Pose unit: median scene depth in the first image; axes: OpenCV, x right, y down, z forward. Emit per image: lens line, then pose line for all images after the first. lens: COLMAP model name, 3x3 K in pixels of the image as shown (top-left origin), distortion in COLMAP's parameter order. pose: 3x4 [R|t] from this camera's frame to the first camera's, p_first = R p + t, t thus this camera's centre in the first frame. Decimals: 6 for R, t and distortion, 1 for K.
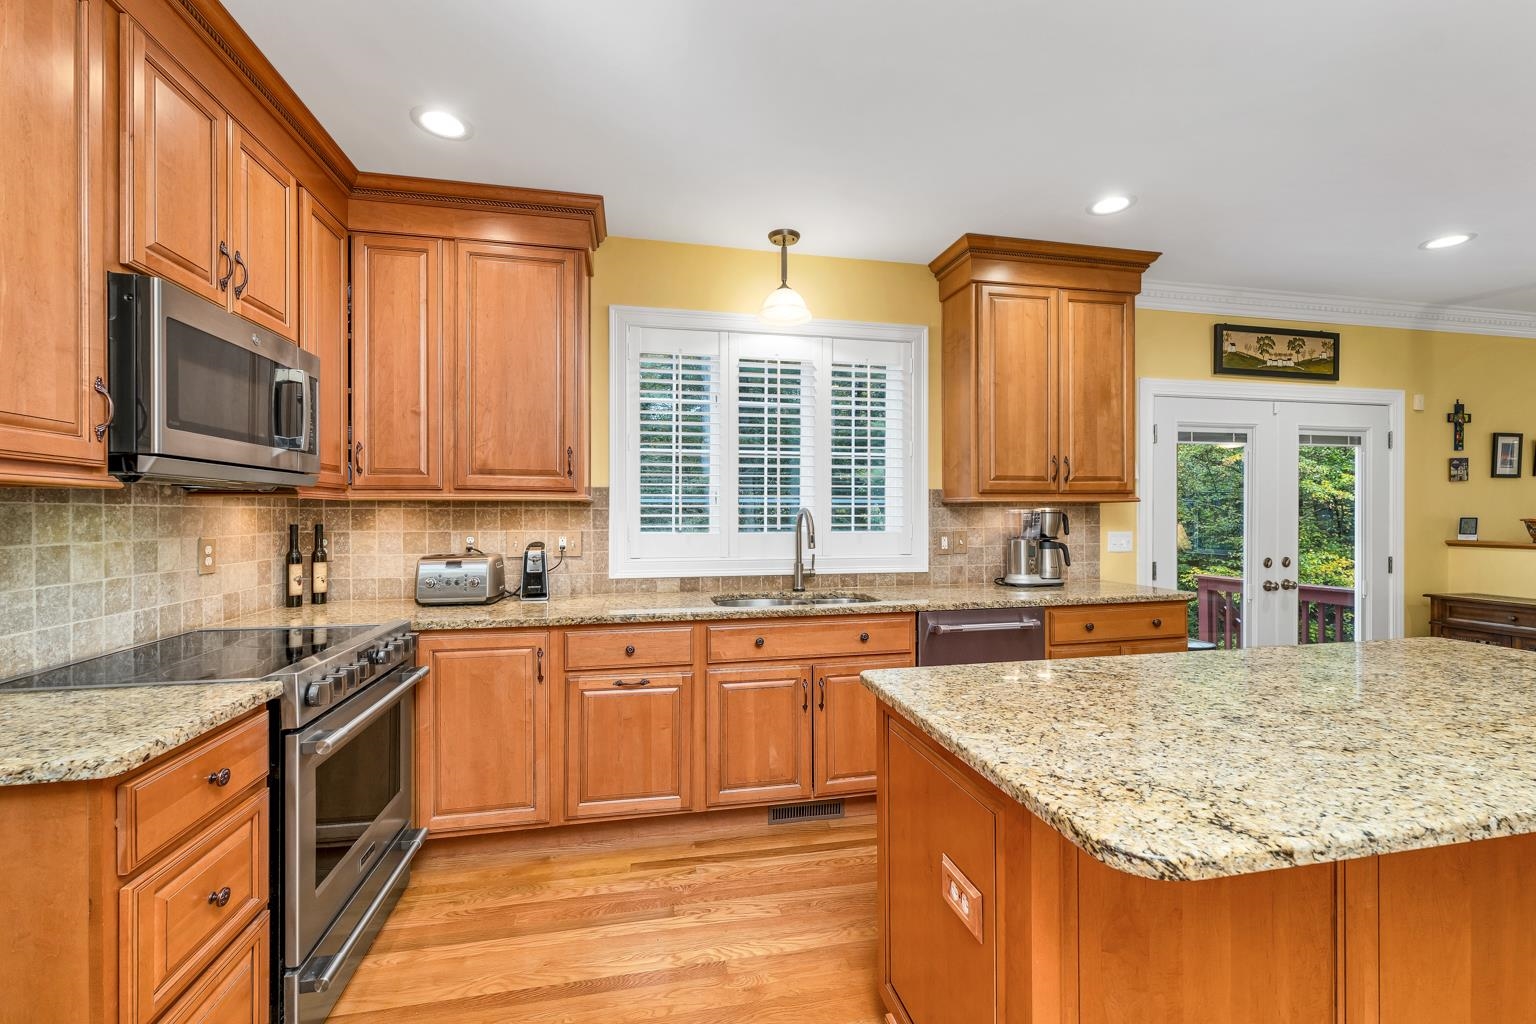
lens RADIAL K [[634.0, 0, 760.8], [0, 634.0, 510.9], [0, 0, 1]] dist [0.000862, -0.000211]
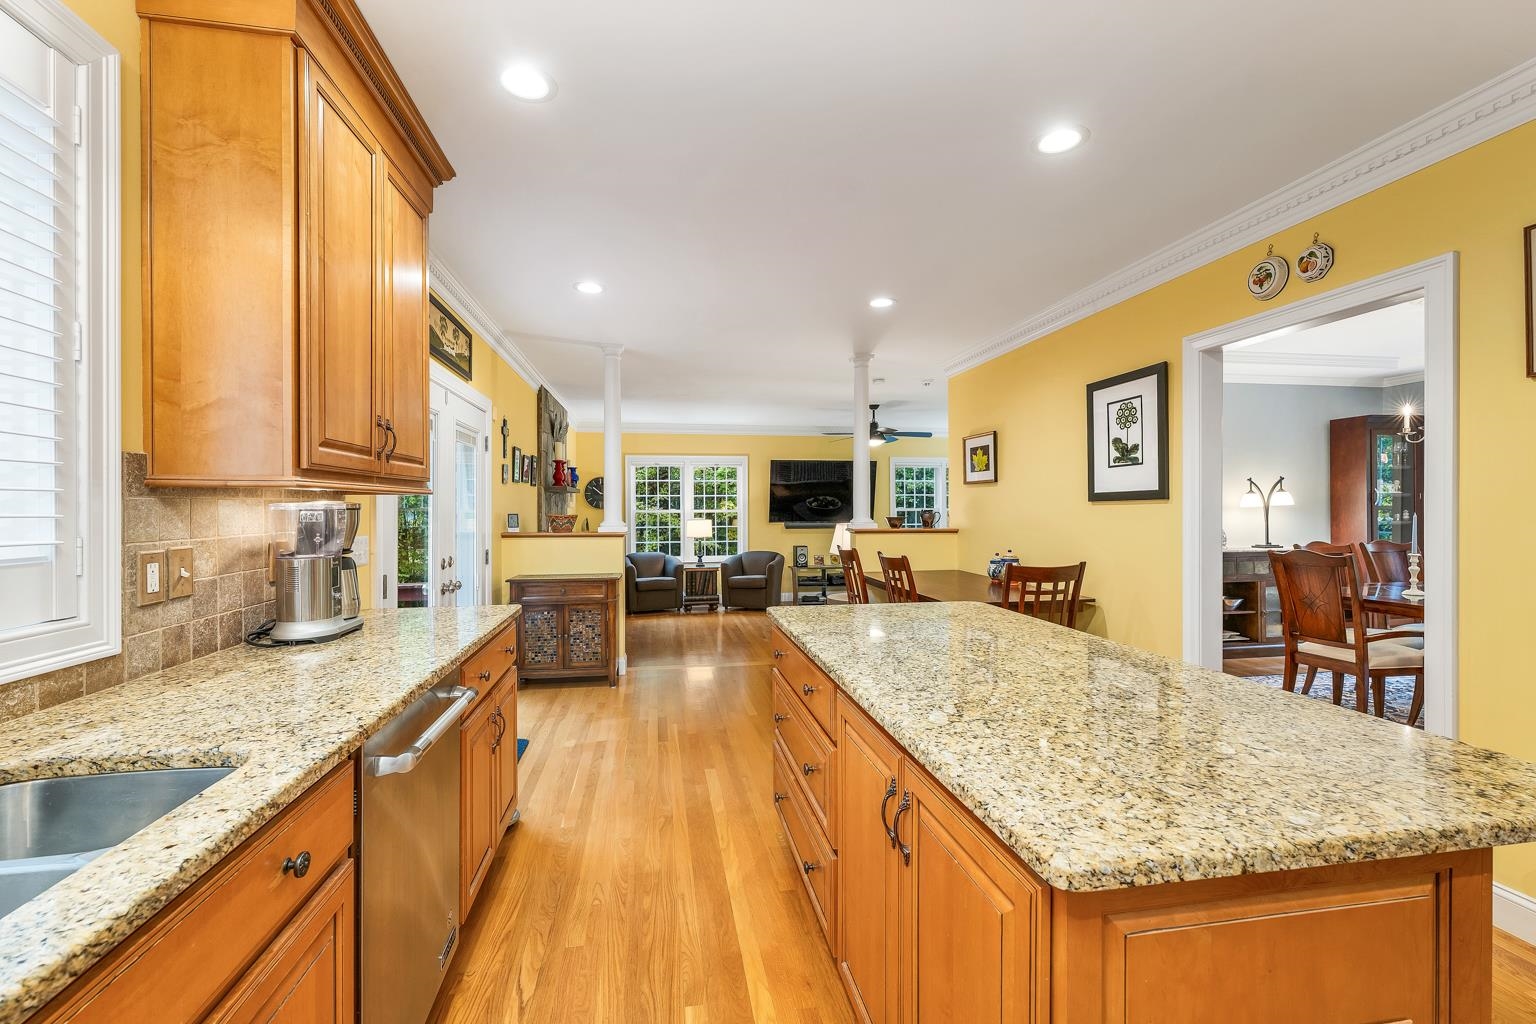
lens RADIAL K [[648.5, 0, 768.0], [0, 648.5, 512.0], [0, 0, 1]] dist [0.000981, 0.000017]
pose [[0.026282, -0.002501, 0.999651, -0.165352], [-0.004845, 0.999985, 0.002629, 0.001957], [-0.999643, -0.004912, 0.026269, 0.650755]]
